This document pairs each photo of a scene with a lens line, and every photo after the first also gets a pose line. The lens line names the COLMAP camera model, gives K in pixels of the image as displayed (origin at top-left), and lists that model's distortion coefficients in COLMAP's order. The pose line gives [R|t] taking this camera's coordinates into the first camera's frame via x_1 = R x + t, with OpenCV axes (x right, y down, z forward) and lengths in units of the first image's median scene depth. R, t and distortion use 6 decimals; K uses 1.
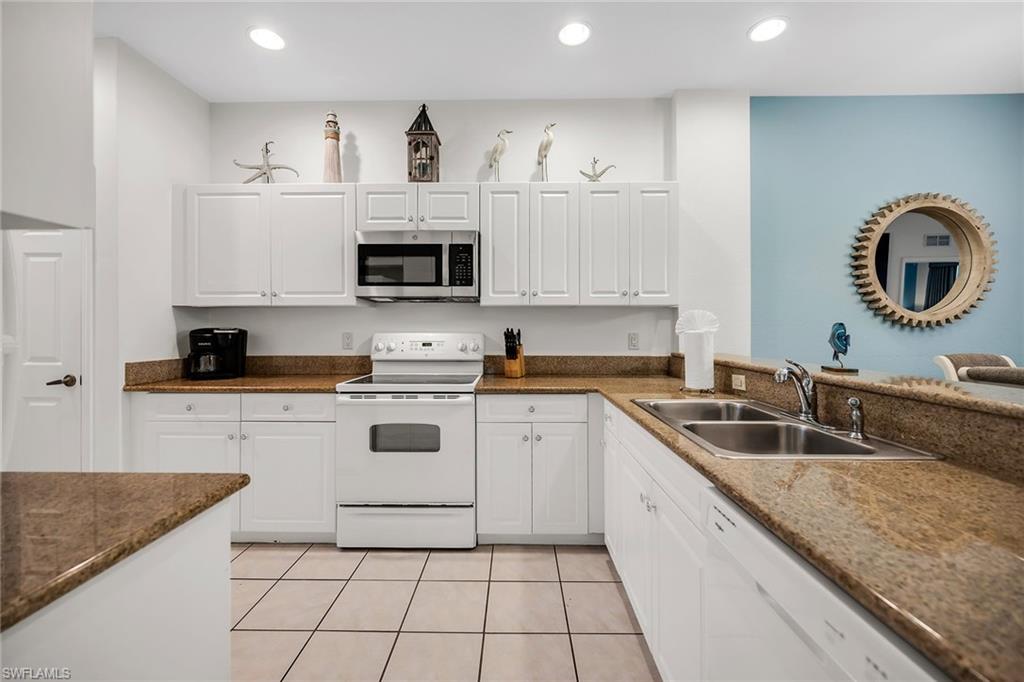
lens RADIAL K [[402.7, 0, 511.4], [0, 402.7, 325.0], [0, 0, 1]] dist [0.000111, -0.000044]
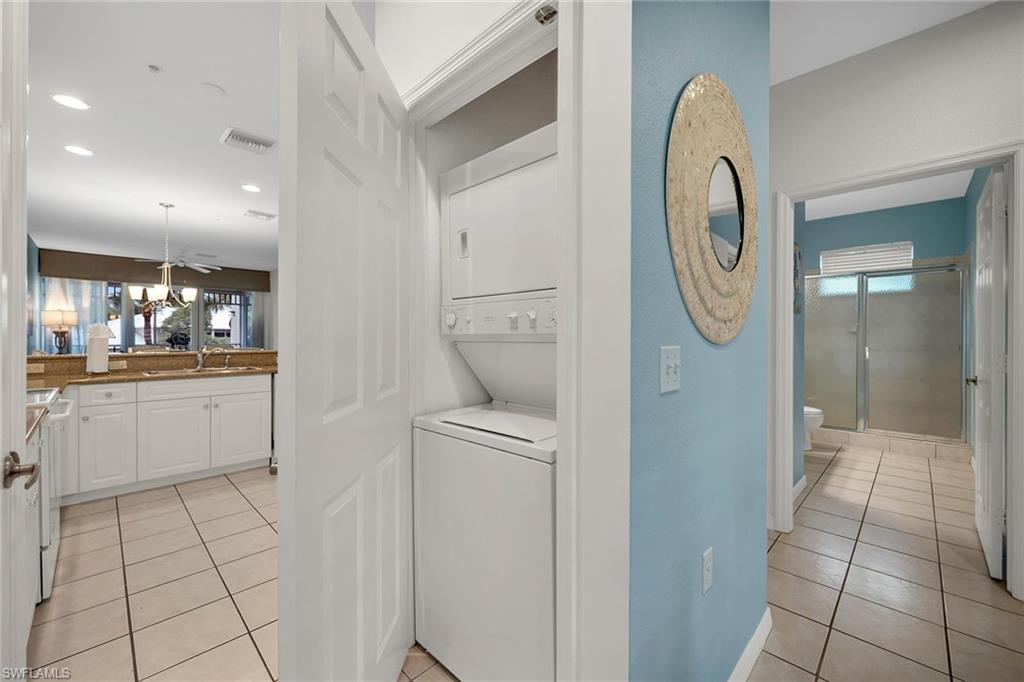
lens RADIAL K [[410.9, 0, 510.6], [0, 410.9, 339.9], [0, 0, 1]] dist [-0.000162, 0.000490]
pose [[-0.721088, -0.007369, 0.692804, -1.357678], [-0.004773, 0.999973, 0.005669, 0.008298], [-0.692827, 0.000781, -0.721103, 0.771882]]
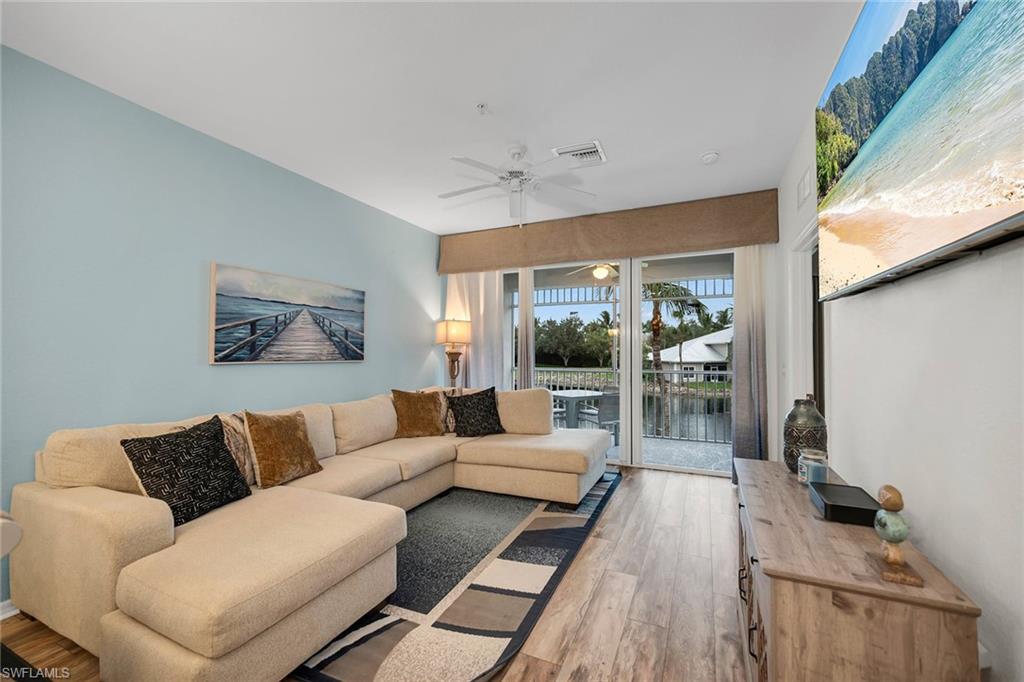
lens RADIAL K [[411.5, 0, 515.0], [0, 411.5, 346.4], [0, 0, 1]] dist [-0.000310, 0.000079]
pose [[0.398800, 0.009374, 0.916990, 1.210979], [0.000172, 0.999947, -0.010297, -0.028002], [-0.917038, 0.004264, 0.398777, -0.148075]]
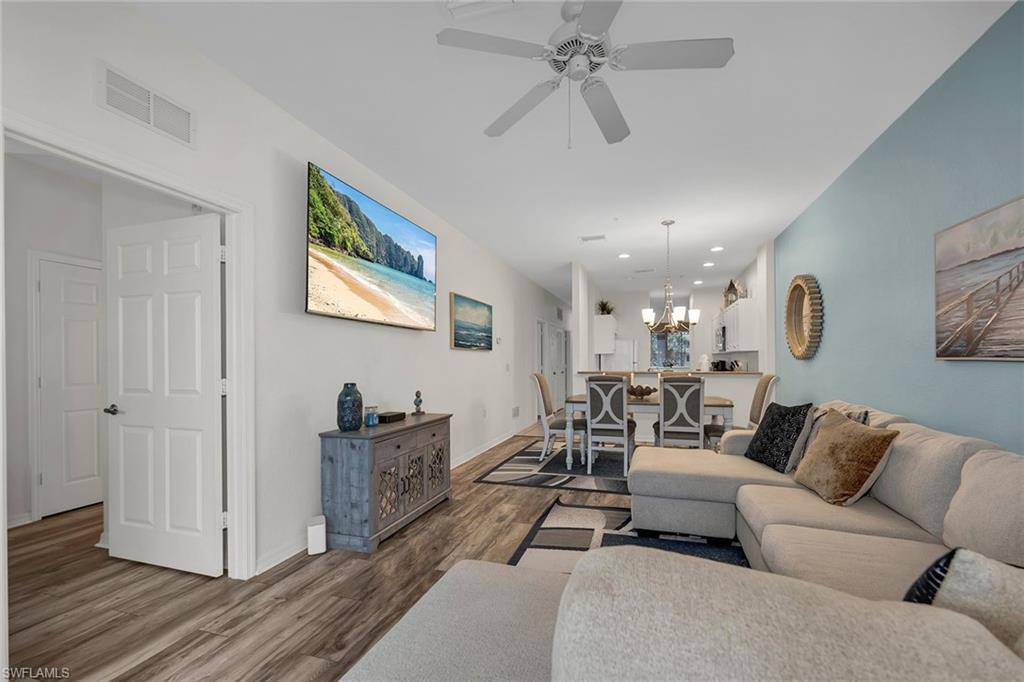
lens RADIAL K [[428.3, 0, 517.6], [0, 428.3, 361.3], [0, 0, 1]] dist [0.001208, 0.000353]
pose [[-0.278976, 0.001516, -0.960297, 2.983226], [0.007242, 0.999974, -0.000525, 0.004198], [0.960271, -0.007101, -0.278980, 0.403393]]
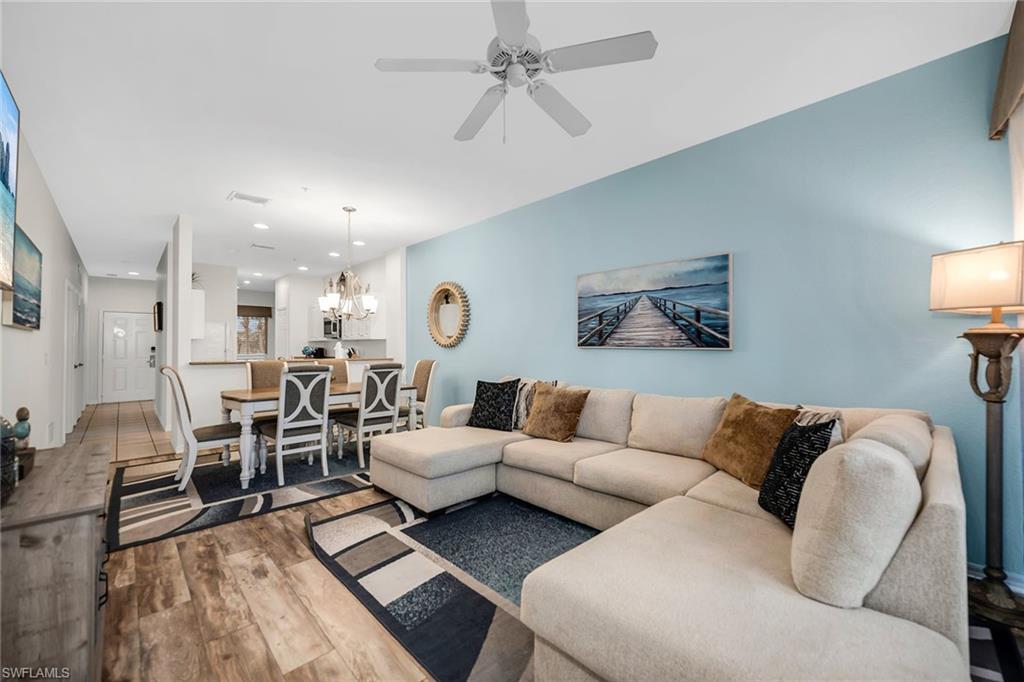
lens RADIAL K [[413.4, 0, 517.7], [0, 413.4, 336.6], [0, 0, 1]] dist [-0.000706, -0.000288]
pose [[0.705552, -0.018025, -0.708428, 2.785362], [0.004190, 0.999765, -0.021265, -0.002427], [0.708645, 0.012036, 0.705462, -0.218060]]
